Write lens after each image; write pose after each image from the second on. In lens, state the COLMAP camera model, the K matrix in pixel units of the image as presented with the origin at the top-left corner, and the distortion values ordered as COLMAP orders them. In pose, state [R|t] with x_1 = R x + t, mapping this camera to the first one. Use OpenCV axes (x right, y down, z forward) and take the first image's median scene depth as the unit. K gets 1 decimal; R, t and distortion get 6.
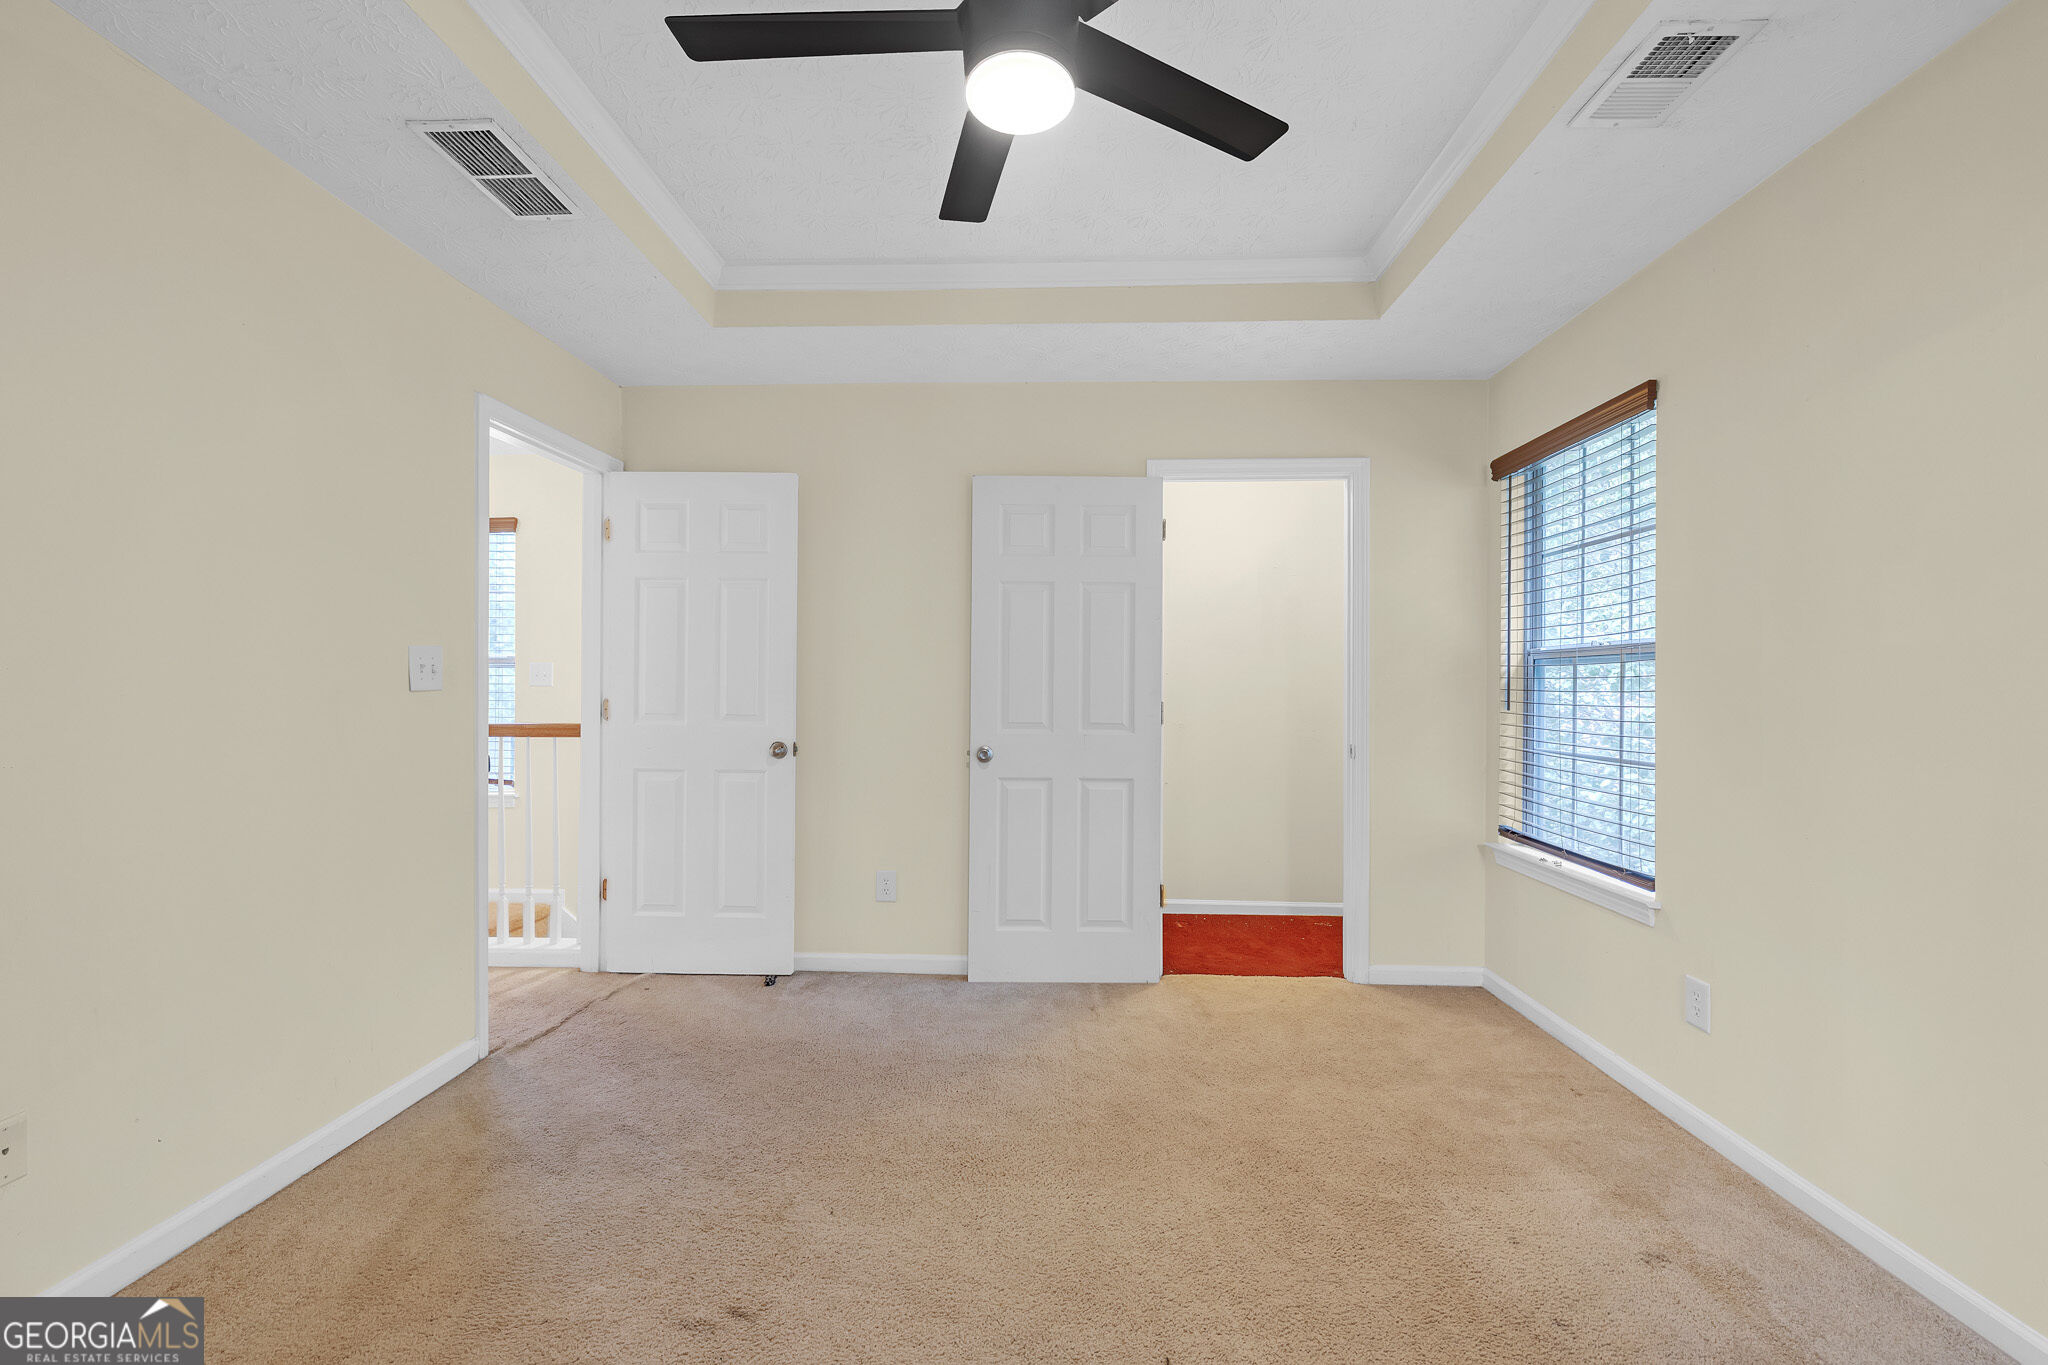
lens RADIAL K [[860.7, 0, 1024.6], [0, 860.7, 691.6], [0, 0, 1]] dist [0.001475, 0.000053]
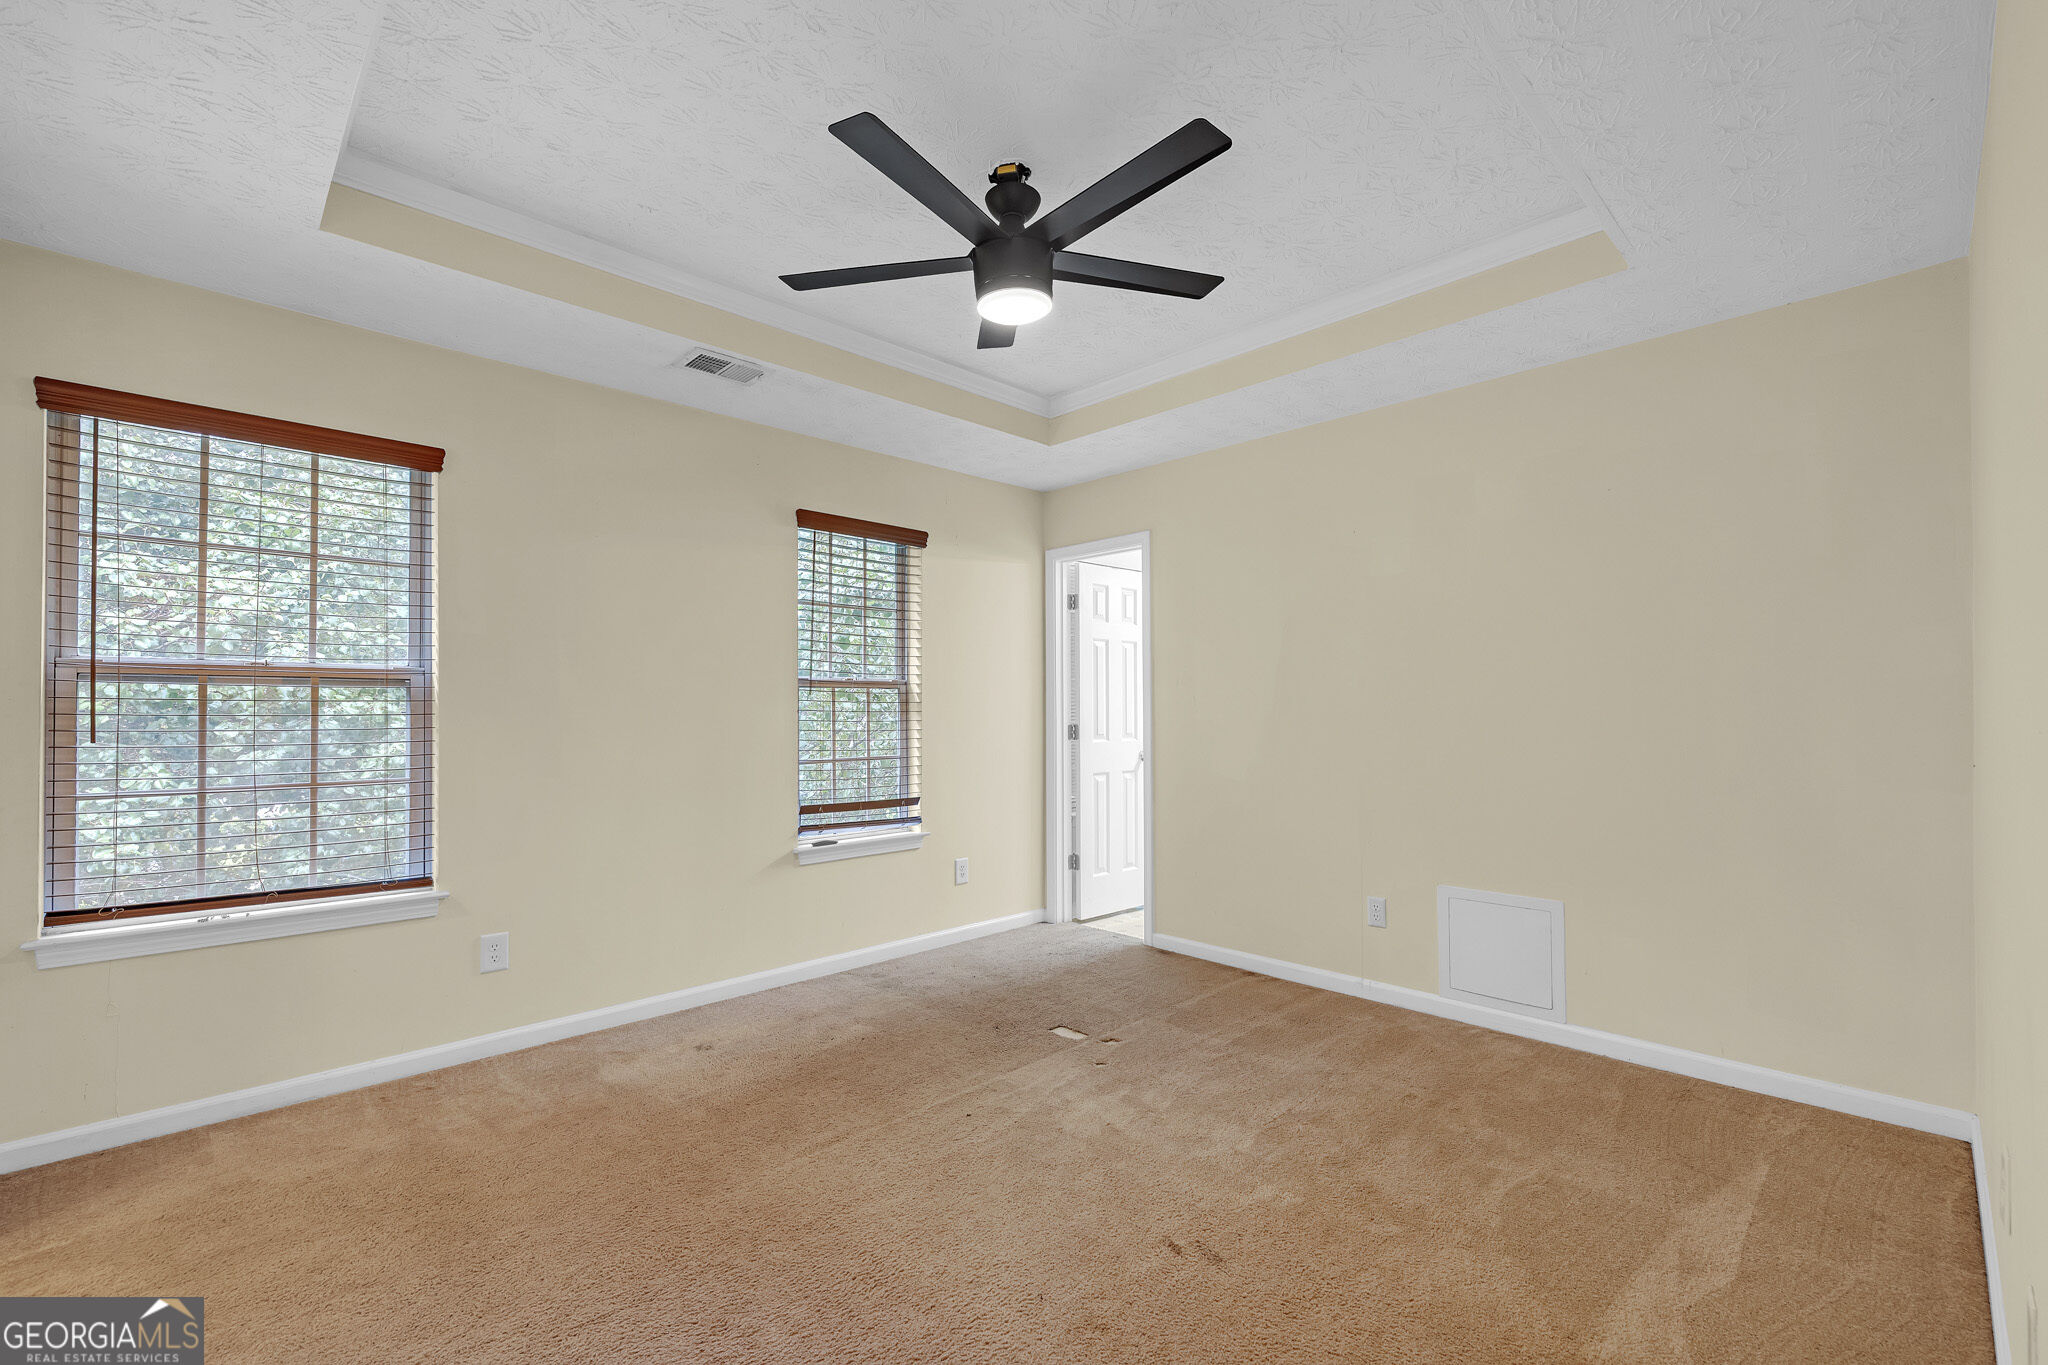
lens RADIAL K [[860.7, 0, 1024.6], [0, 860.7, 691.6], [0, 0, 1]] dist [0.001475, 0.000053]
pose [[-0.721412, 0.014826, 0.692347, -0.558317], [0.000818, 0.999788, -0.020557, -0.005761], [-0.692505, -0.014264, -0.721272, 1.097225]]
